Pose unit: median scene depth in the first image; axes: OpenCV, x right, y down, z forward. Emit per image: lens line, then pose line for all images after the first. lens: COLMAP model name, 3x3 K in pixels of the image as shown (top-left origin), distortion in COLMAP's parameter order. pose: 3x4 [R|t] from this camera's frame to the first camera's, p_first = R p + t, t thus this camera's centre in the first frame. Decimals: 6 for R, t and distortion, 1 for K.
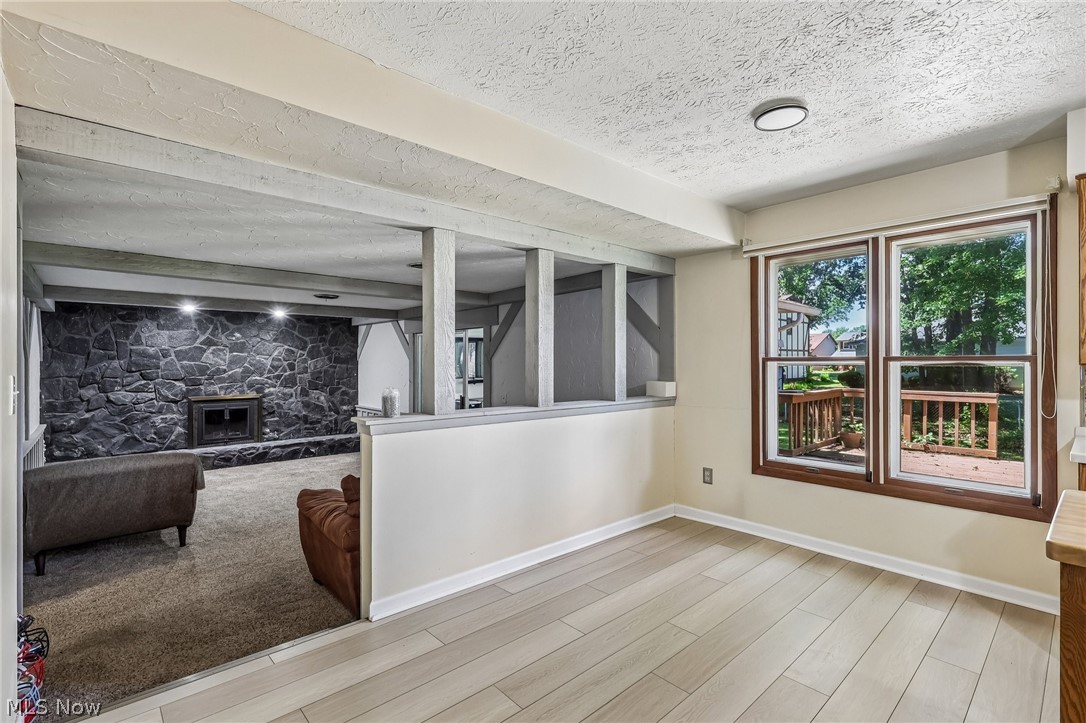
lens RADIAL K [[505.7, 0, 546.8], [0, 505.7, 360.8], [0, 0, 1]] dist [0.000283, 0.001428]
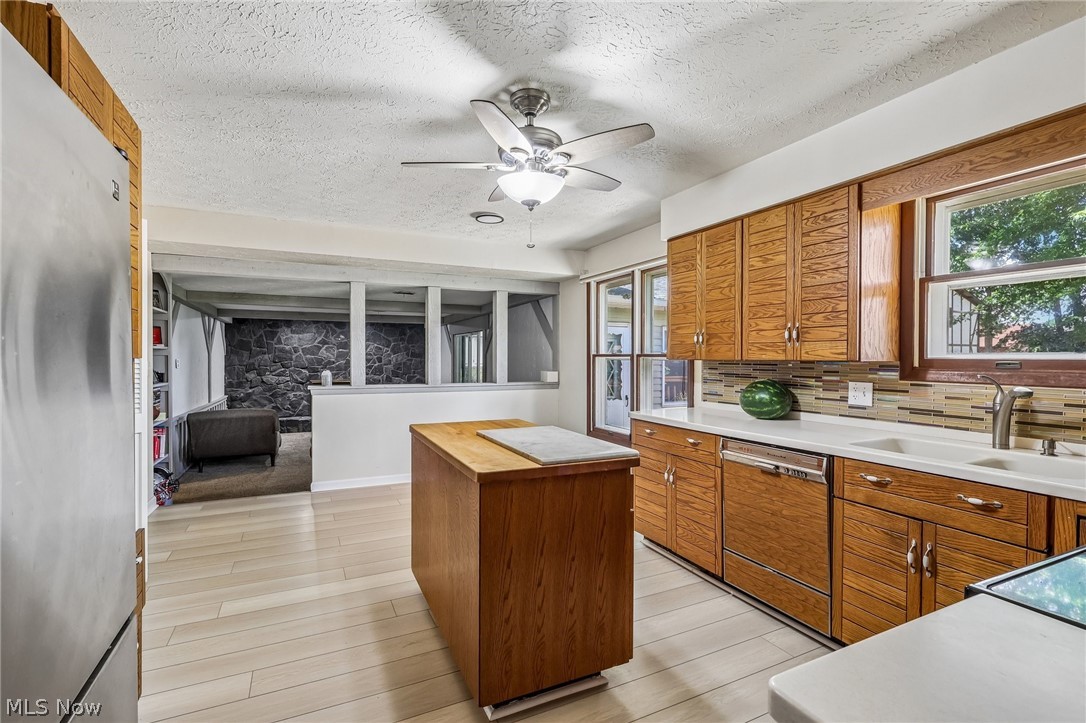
lens RADIAL K [[502.8, 0, 547.3], [0, 502.8, 361.6], [0, 0, 1]] dist [-0.001605, -0.001125]
pose [[0.960505, 0.006678, -0.278182, 0.341507], [-0.003465, 0.999922, 0.012040, -0.000994], [0.278241, -0.010601, 0.960453, -0.187671]]
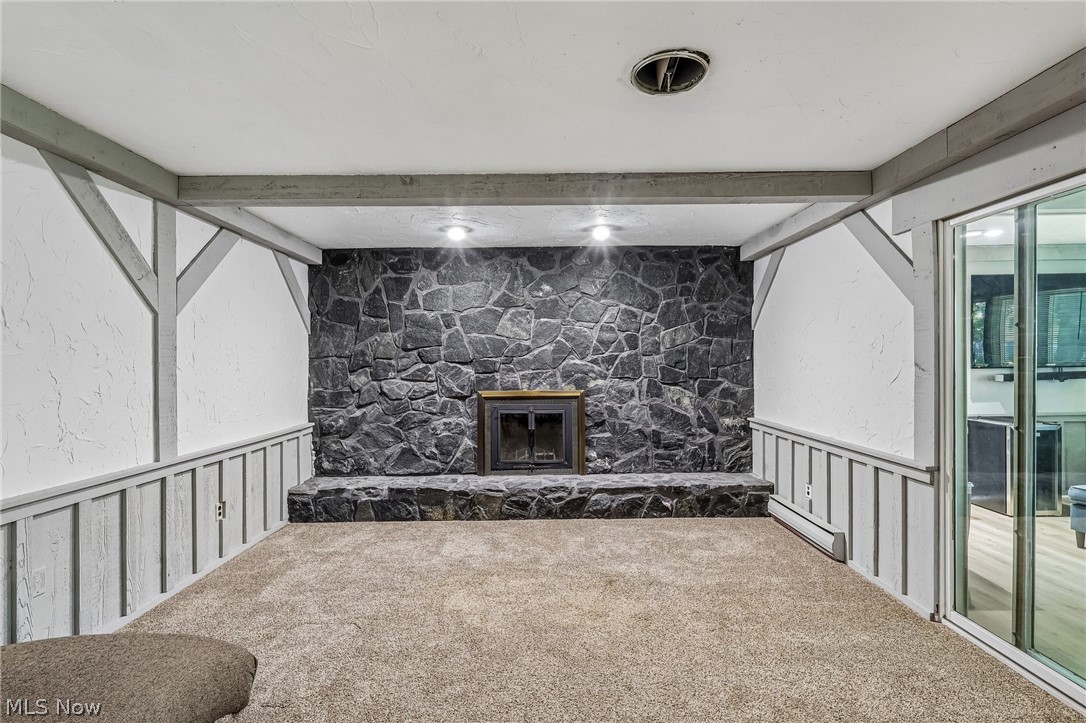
lens RADIAL K [[502.8, 0, 547.3], [0, 502.8, 361.6], [0, 0, 1]] dist [-0.001605, -0.001125]
pose [[0.748142, -0.003869, -0.663527, -0.241006], [0.008459, 0.999957, 0.003707, 0.034660], [0.663485, -0.008386, 0.748143, 0.605136]]
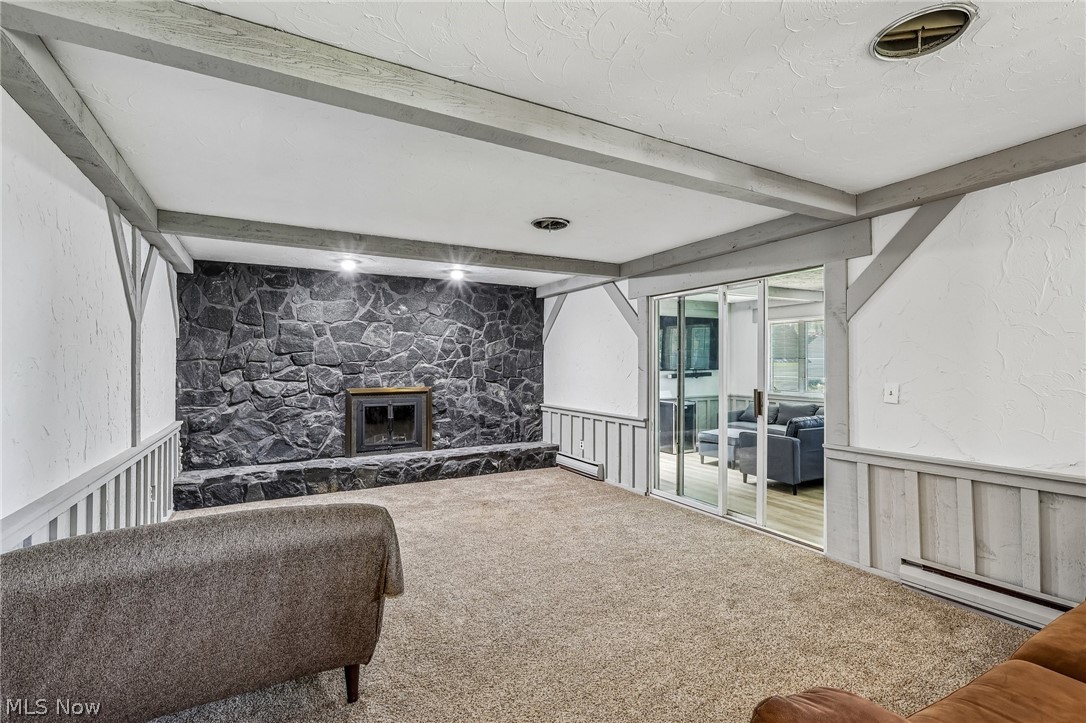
lens RADIAL K [[505.7, 0, 546.8], [0, 505.7, 360.8], [0, 0, 1]] dist [0.000283, 0.001428]
pose [[0.975211, -0.001440, -0.221270, -0.251274], [0.000264, 0.999986, -0.005345, 0.034505], [0.221275, 0.005154, 0.975198, 0.332457]]
